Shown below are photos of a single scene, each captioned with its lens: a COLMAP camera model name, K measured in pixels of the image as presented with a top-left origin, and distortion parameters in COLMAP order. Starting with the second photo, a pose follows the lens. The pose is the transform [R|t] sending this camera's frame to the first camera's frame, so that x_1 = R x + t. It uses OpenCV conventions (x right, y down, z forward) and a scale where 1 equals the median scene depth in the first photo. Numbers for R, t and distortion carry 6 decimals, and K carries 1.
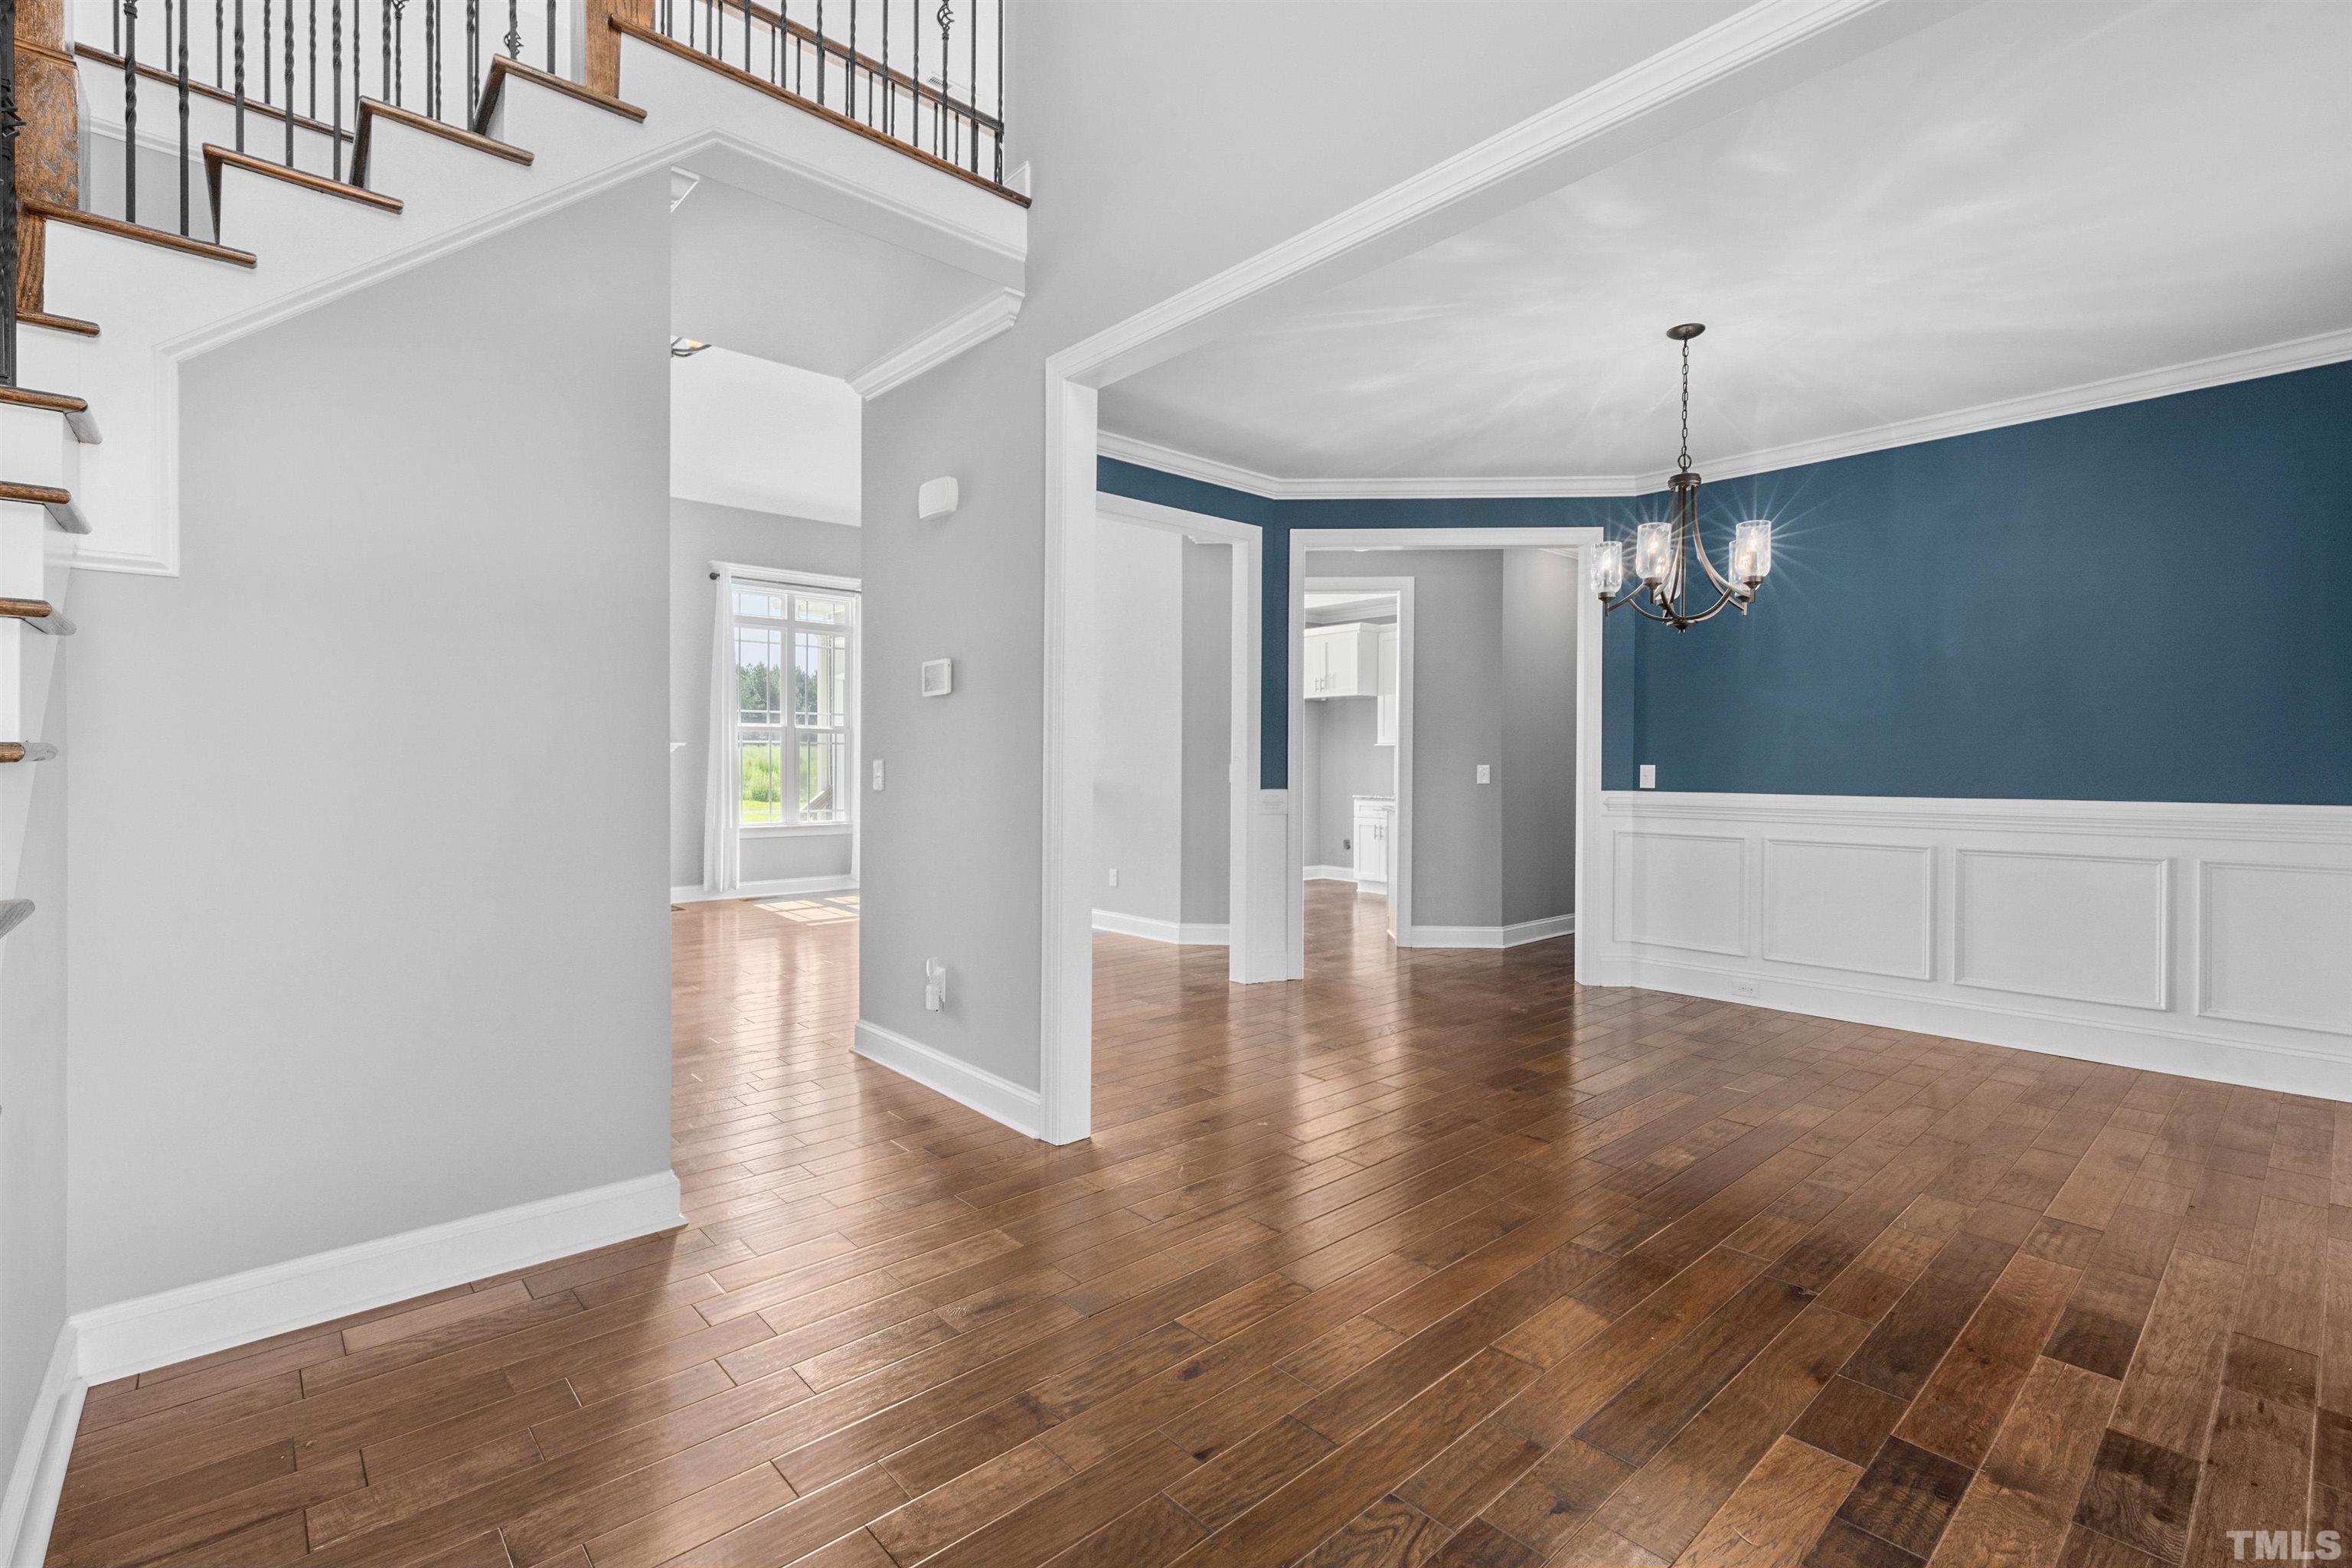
lens RADIAL K [[1055.8, 0, 1183.2], [0, 1055.8, 776.1], [0, 0, 1]] dist [-0.002027, 0.001168]
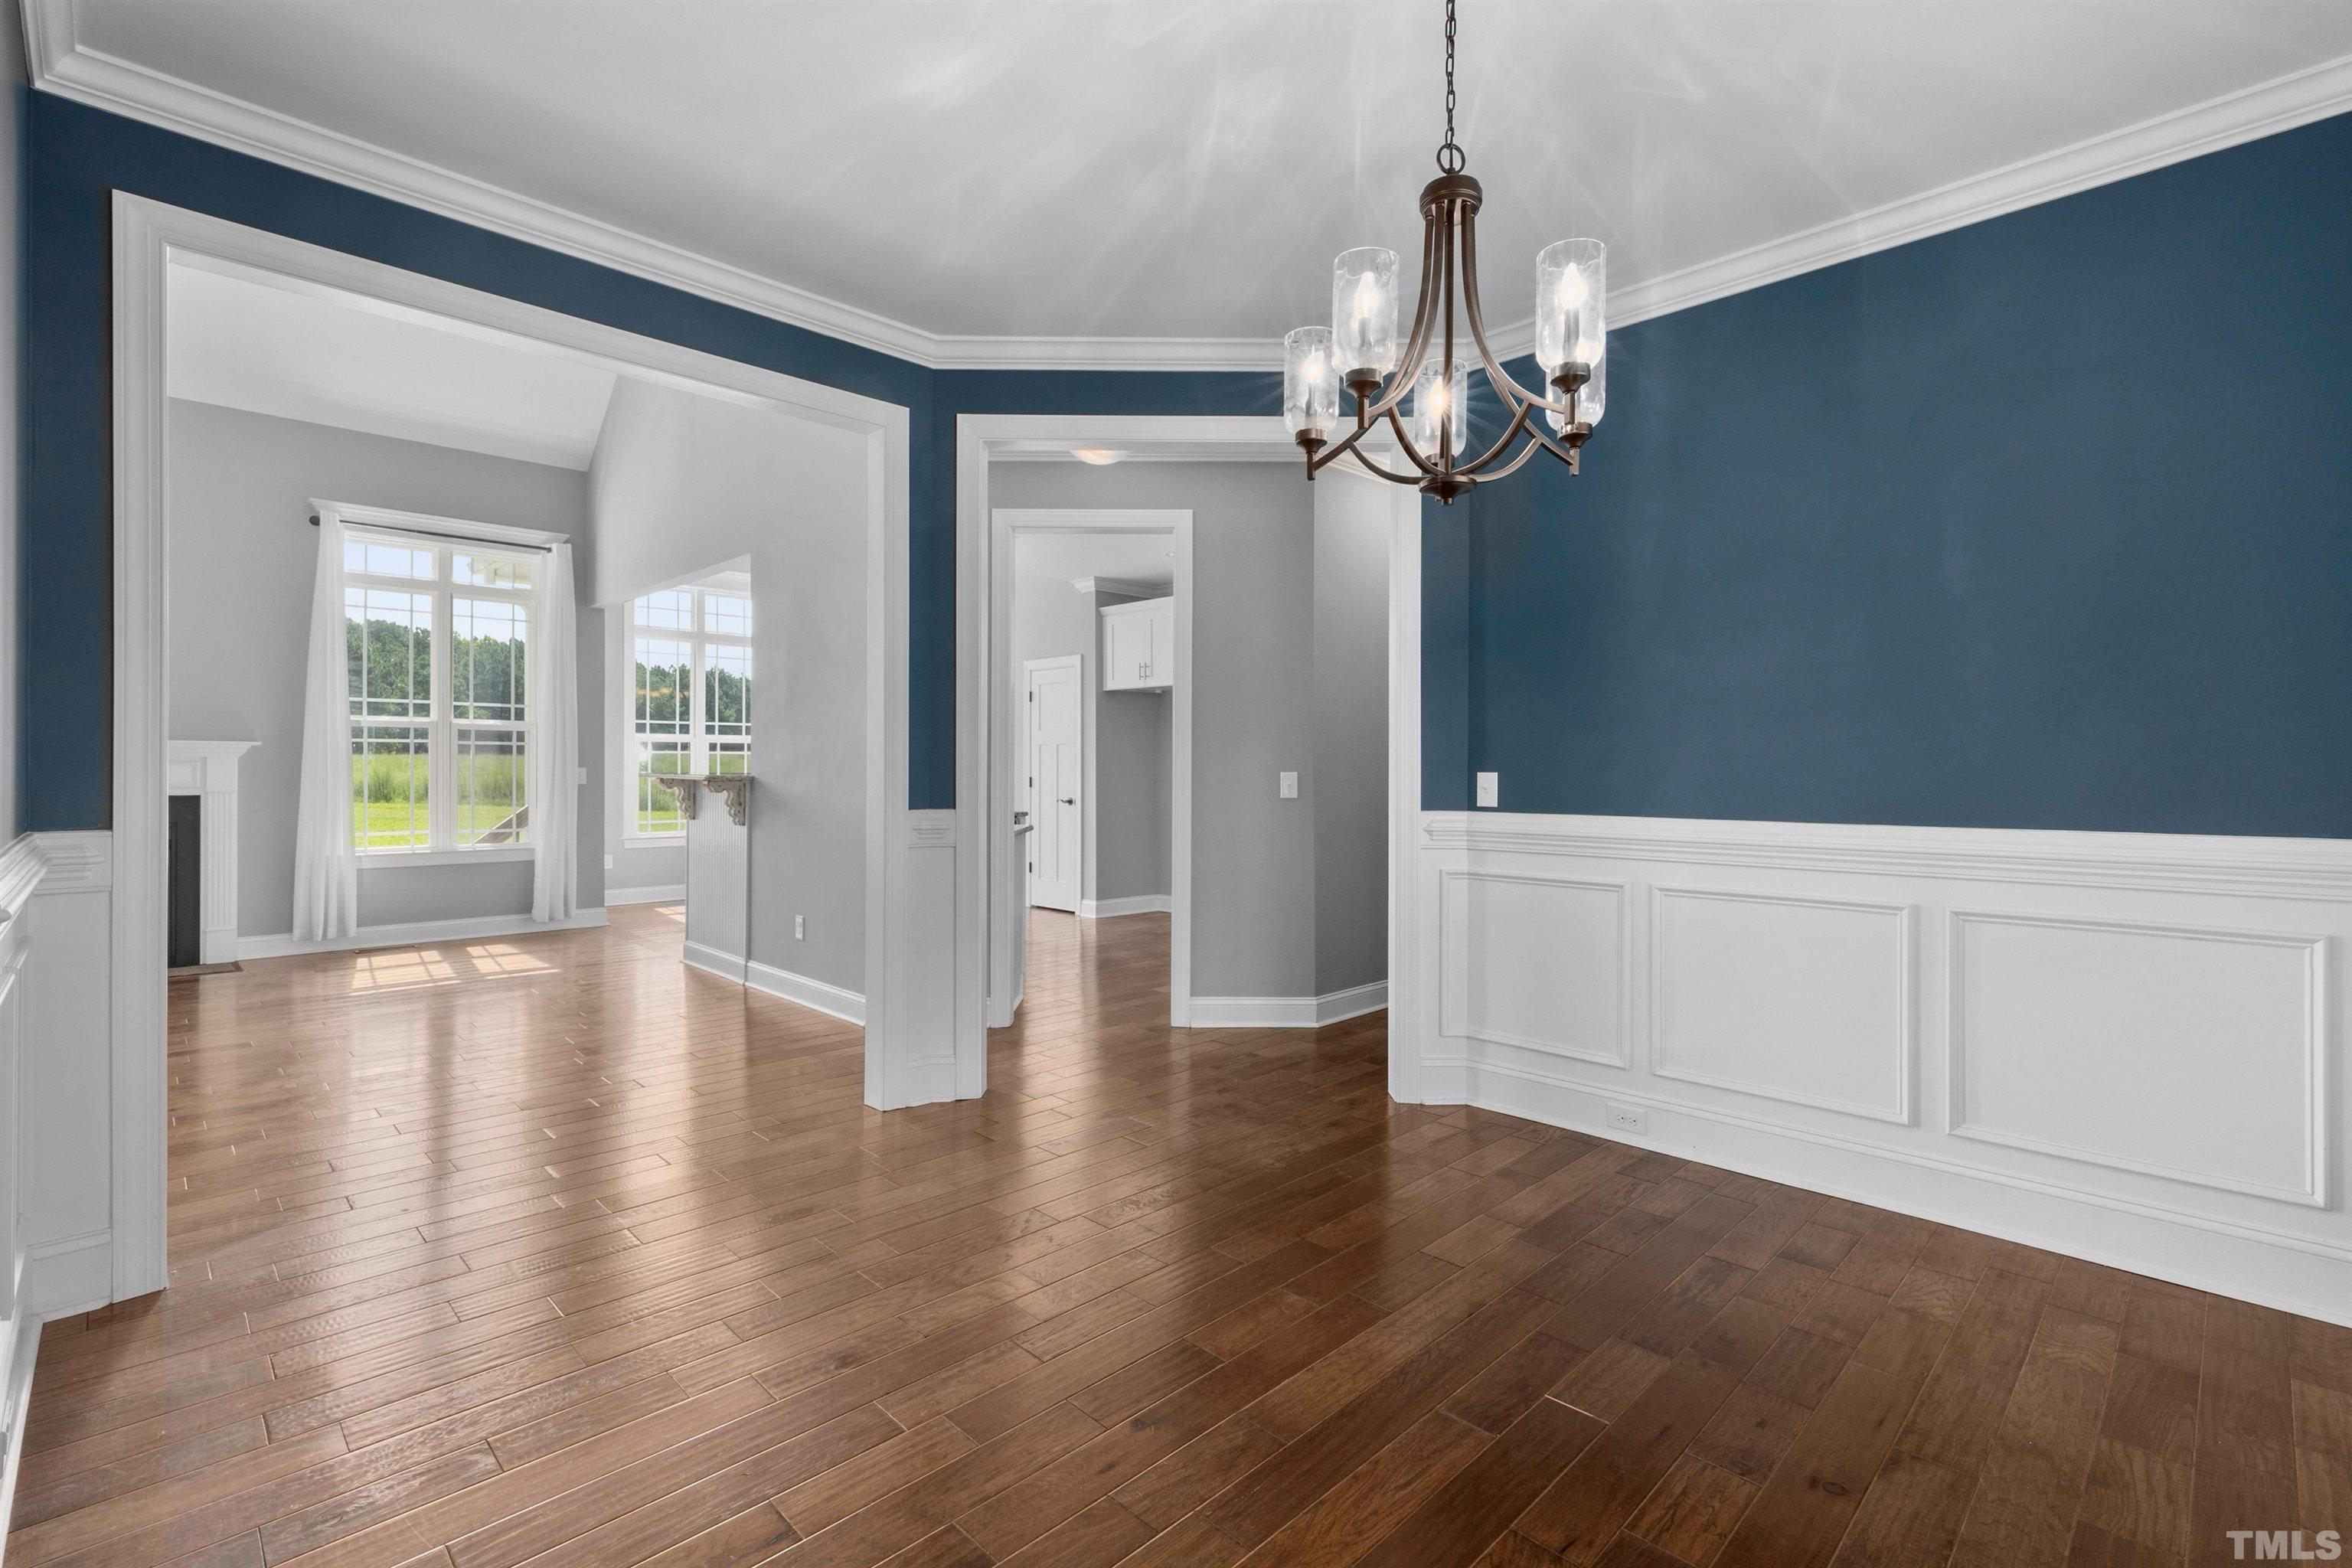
lens RADIAL K [[1055.8, 0, 1199.1], [0, 1055.8, 768.3], [0, 0, 1]] dist [-0.002027, 0.001168]
pose [[0.998206, 0.000180, 0.059880, 0.212692], [0.000617, 0.999911, -0.013296, -0.004207], [-0.059877, 0.013310, 0.998117, 0.336617]]
